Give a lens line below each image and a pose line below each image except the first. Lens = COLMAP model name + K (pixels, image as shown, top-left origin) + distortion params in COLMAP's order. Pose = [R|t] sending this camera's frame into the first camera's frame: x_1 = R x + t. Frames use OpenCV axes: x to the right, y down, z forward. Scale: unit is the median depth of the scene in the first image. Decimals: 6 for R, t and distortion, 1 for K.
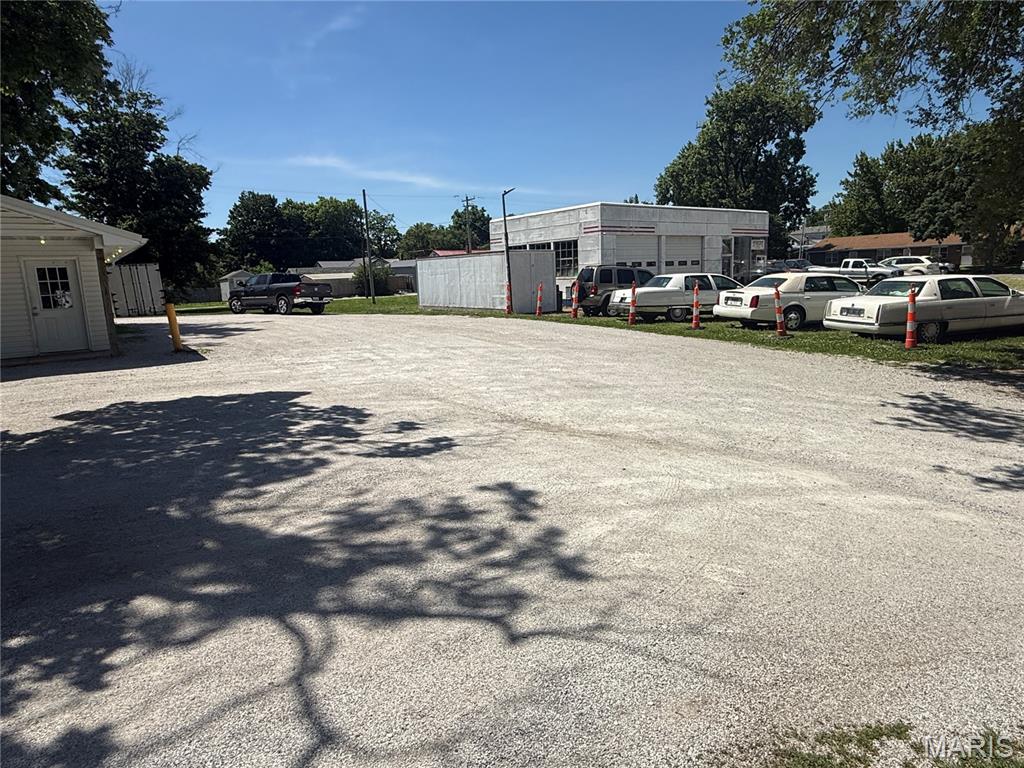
lens RADIAL K [[601.7, 0, 513.3], [0, 601.7, 378.4], [0, 0, 1]] dist [0.002648, -0.000414]
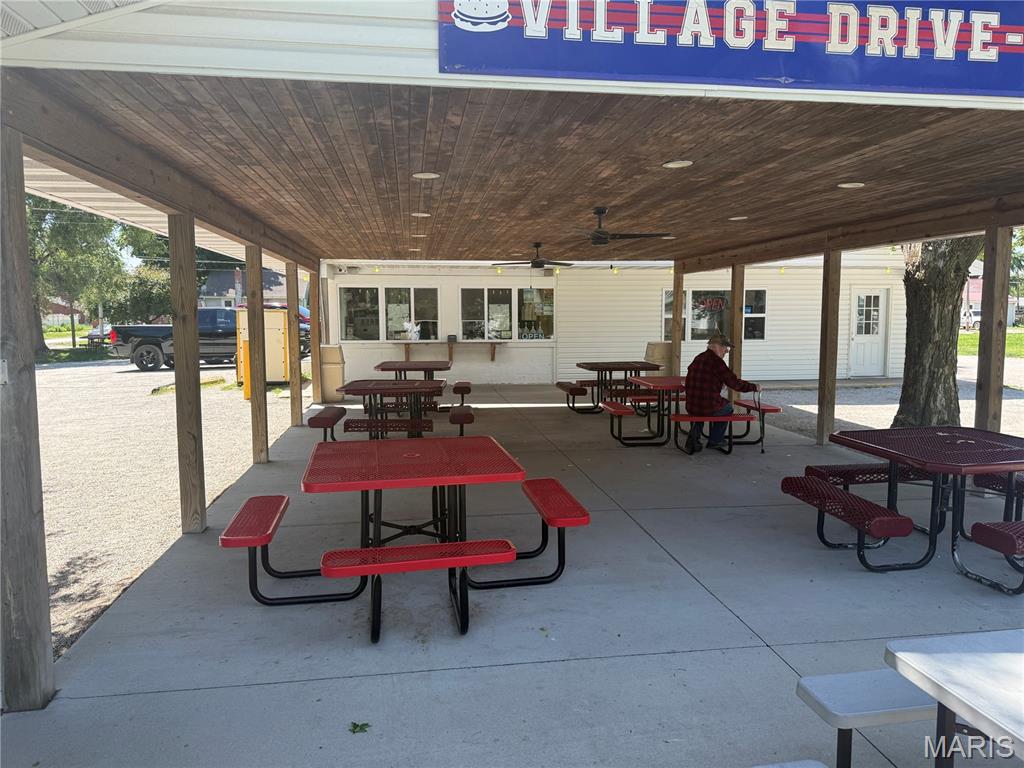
lens RADIAL K [[720.1, 0, 511.7], [0, 720.1, 379.3], [0, 0, 1]] dist [0.046768, -0.056265]
pose [[0.882068, 0.075115, -0.465096, -1.552544], [-0.107750, 0.993206, -0.043944, 0.175951], [0.458636, 0.088876, 0.884169, -0.826305]]
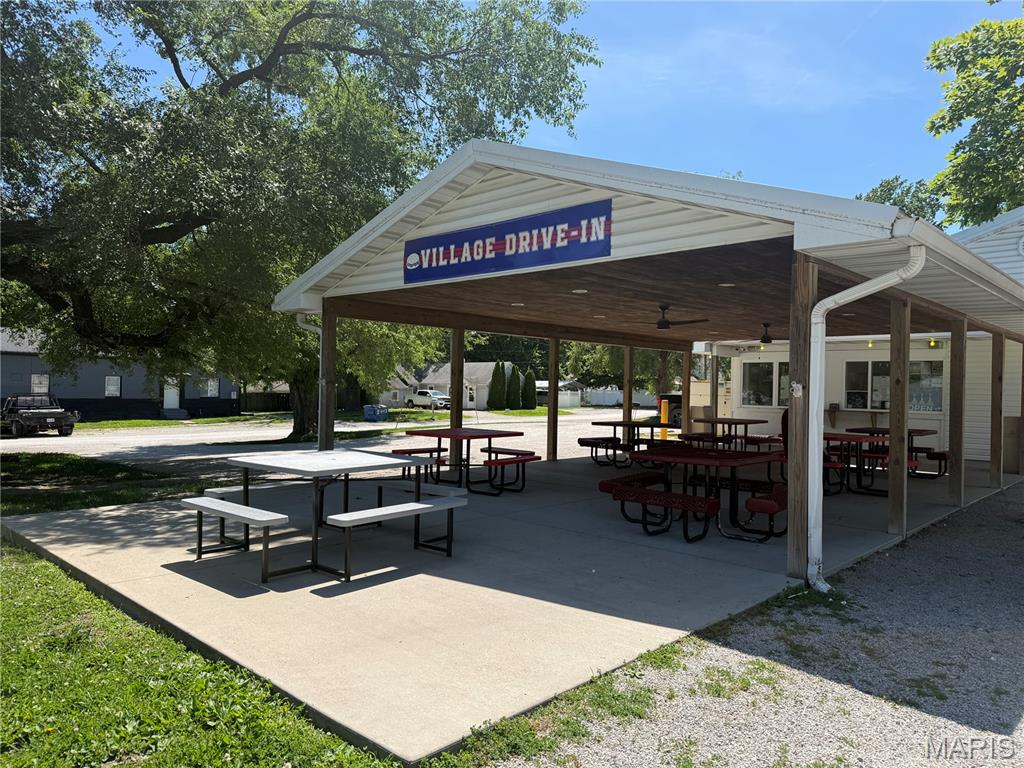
lens RADIAL K [[720.1, 0, 507.1], [0, 720.1, 390.3], [0, 0, 1]] dist [0.046768, -0.056265]
pose [[0.176294, 0.040721, -0.983495, -0.393963], [-0.192193, 0.981338, 0.006181, 0.110371], [0.965392, 0.187931, 0.180830, -0.453025]]
